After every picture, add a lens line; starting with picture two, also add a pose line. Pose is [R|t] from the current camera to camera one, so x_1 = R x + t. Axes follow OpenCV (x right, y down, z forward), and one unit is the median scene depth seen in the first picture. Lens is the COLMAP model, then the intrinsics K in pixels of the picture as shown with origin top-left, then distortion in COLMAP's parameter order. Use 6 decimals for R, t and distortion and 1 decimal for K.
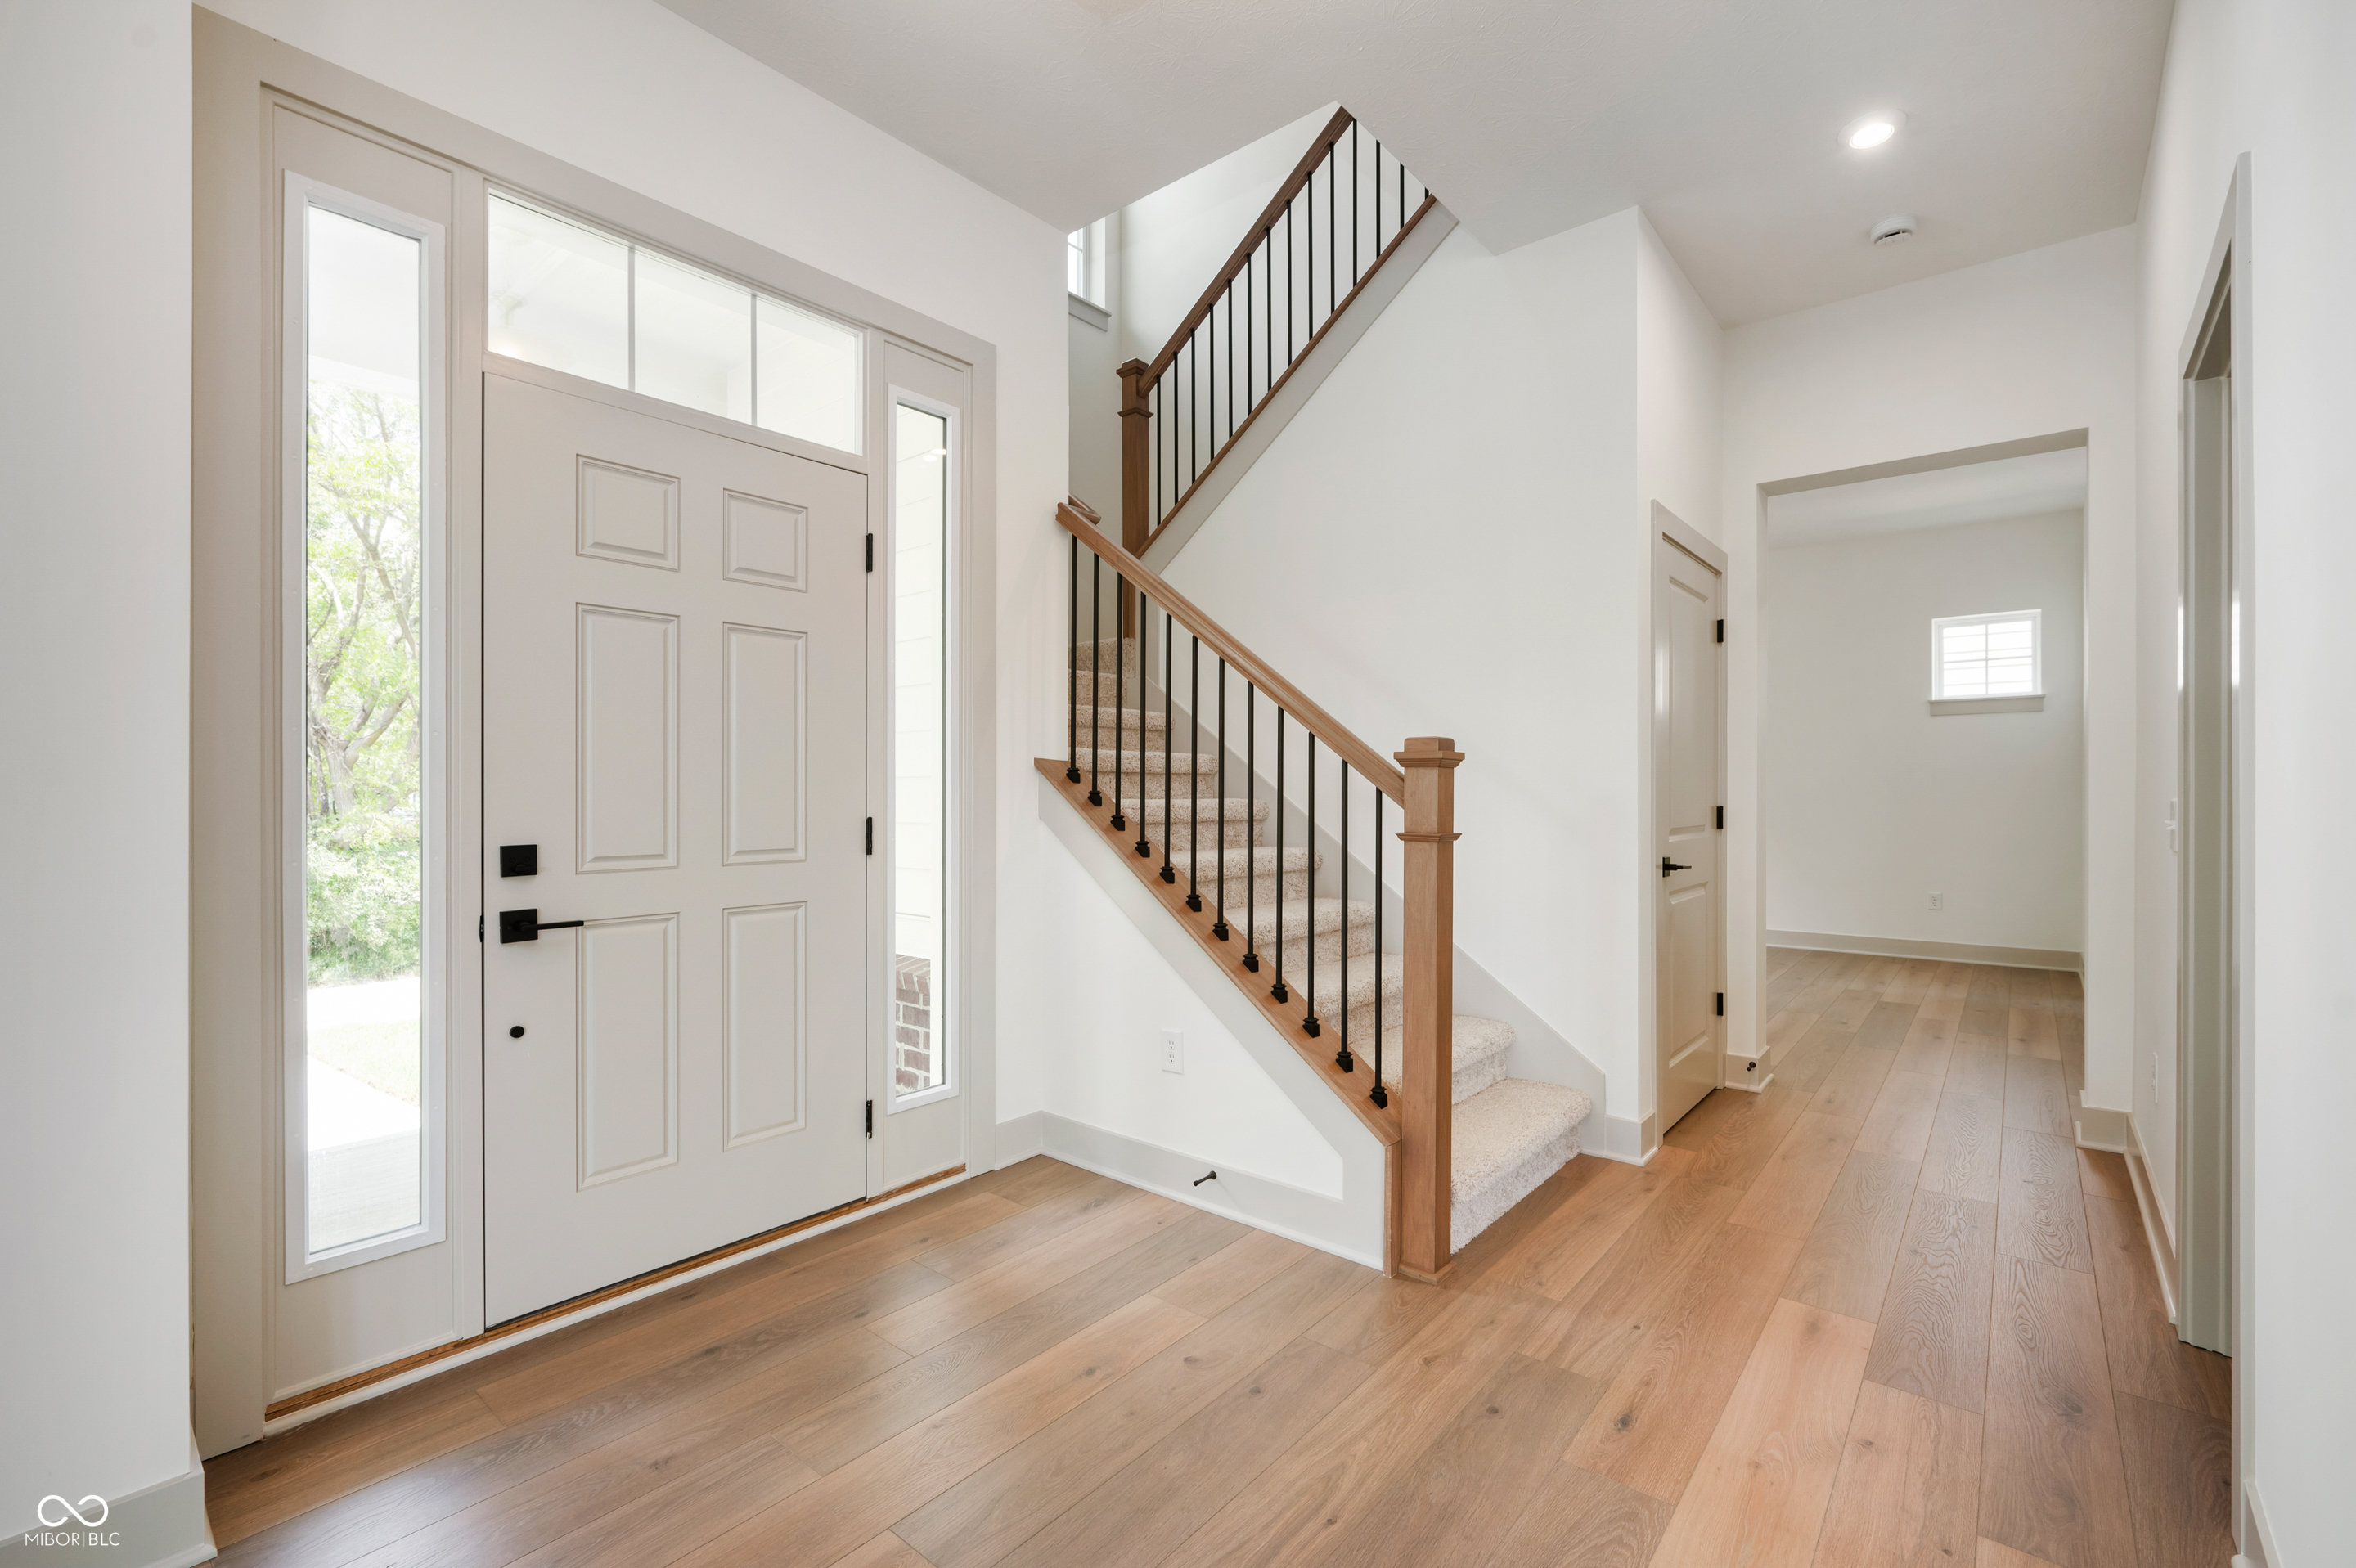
lens RADIAL K [[1015.3, 0, 1184.9], [0, 1015.3, 800.0], [0, 0, 1]] dist [-0.000877, -0.000216]
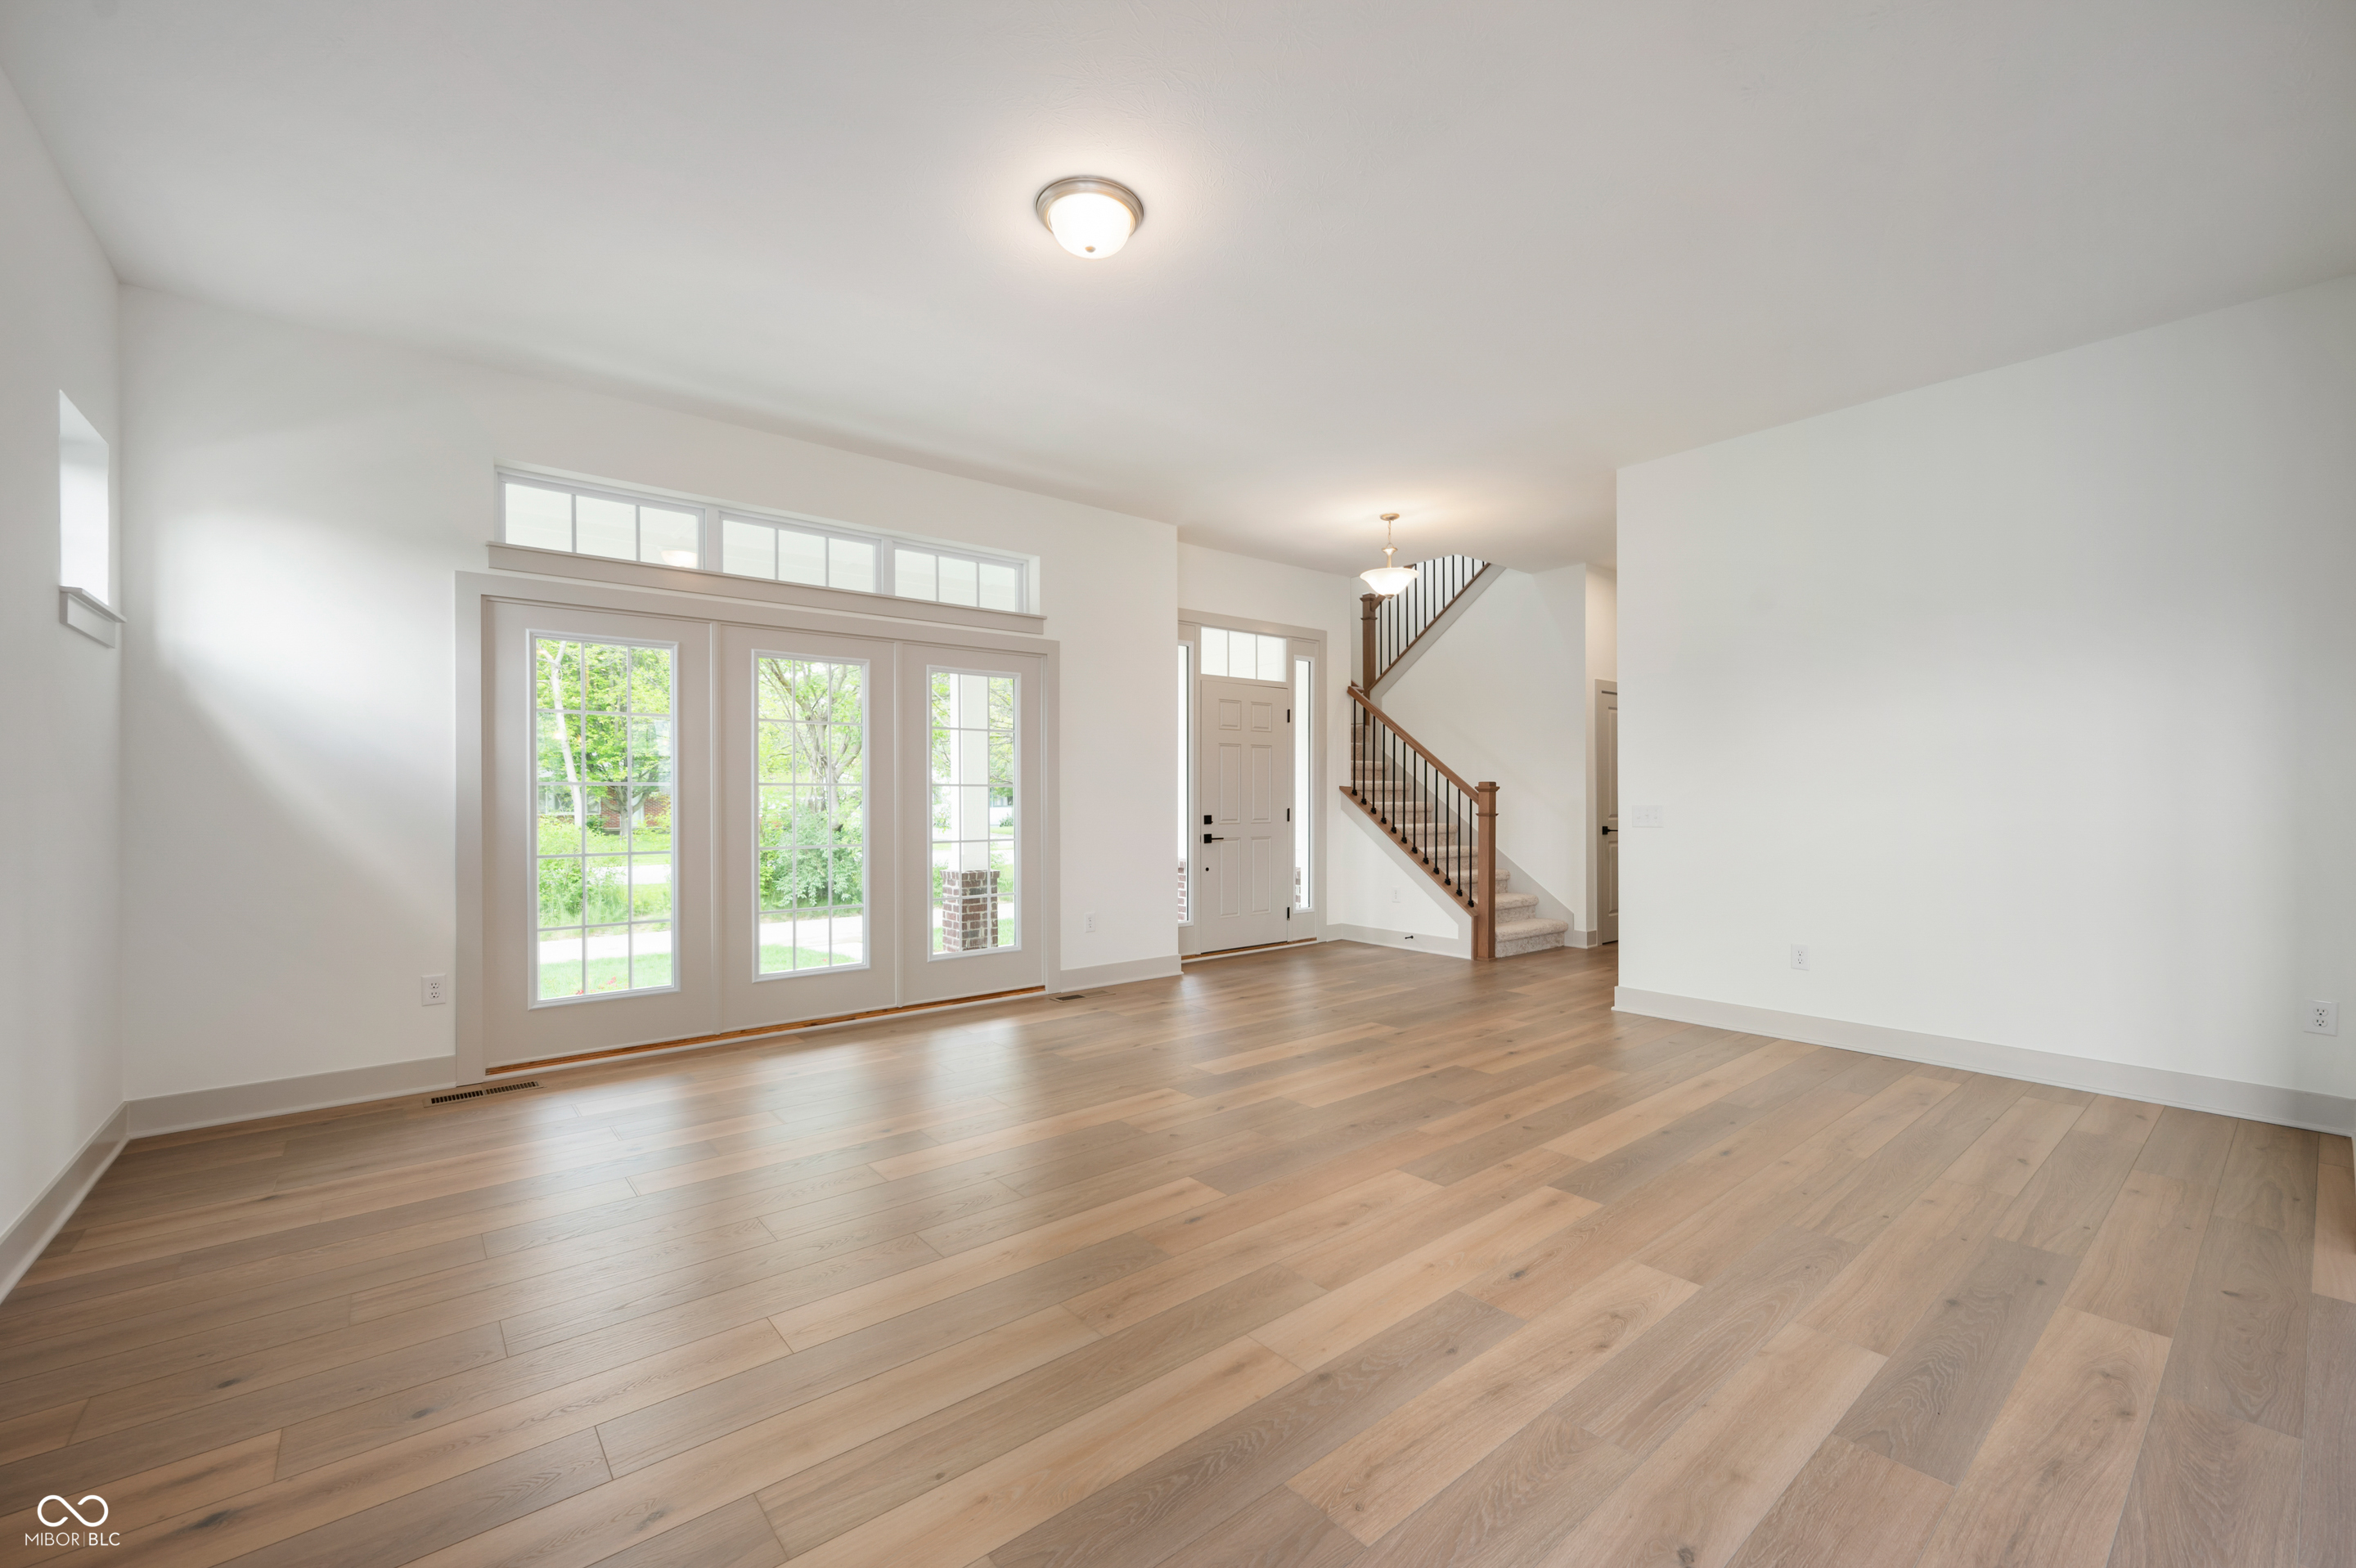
lens RADIAL K [[957.6, 0, 1185.9], [0, 957.6, 800.7], [0, 0, 1]] dist [0.000072, 0.000064]
pose [[0.984276, 0.000599, -0.176636, -0.111960], [-0.000439, 0.999999, 0.000944, -0.006064], [0.176636, -0.000852, 0.984276, -1.605013]]
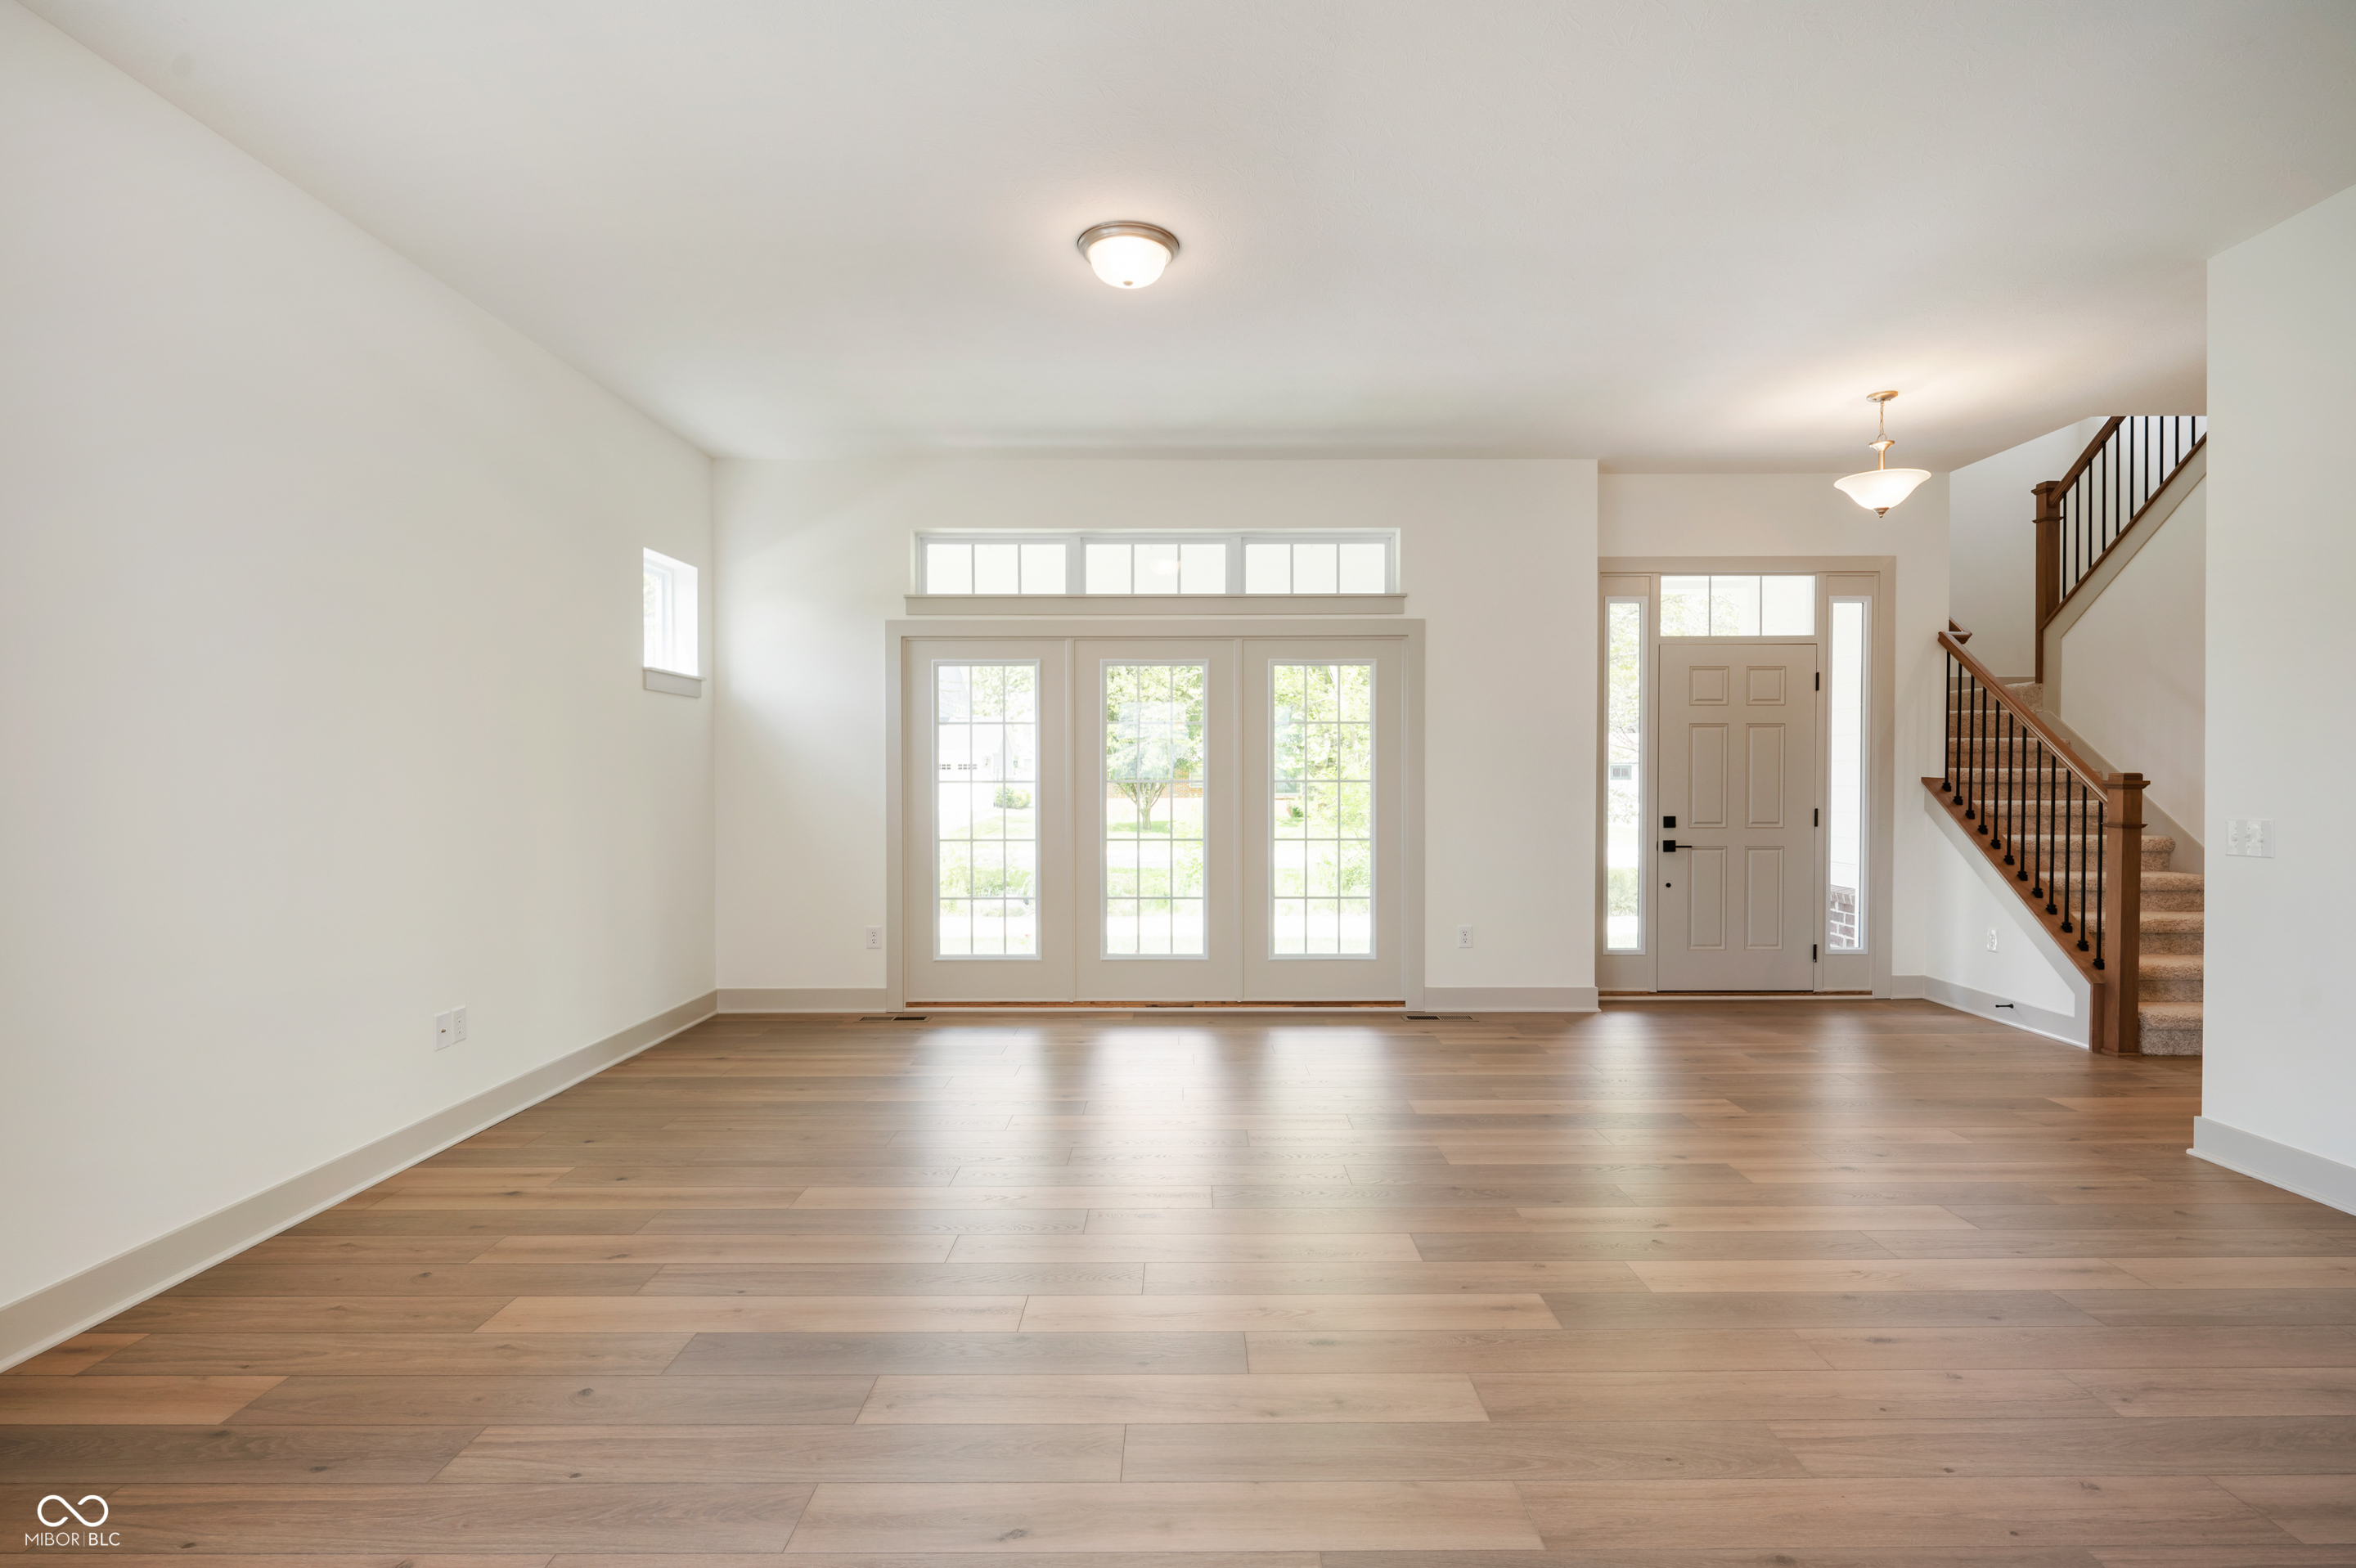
lens RADIAL K [[1152.2, 0, 1198.9], [0, 1152.2, 791.5], [0, 0, 1]] dist [-0.002367, -0.000773]
pose [[0.646073, 0.010525, -0.763203, 0.631363], [-0.003348, 0.999934, 0.010956, -0.036838], [0.763268, -0.004523, 0.646066, -1.400068]]
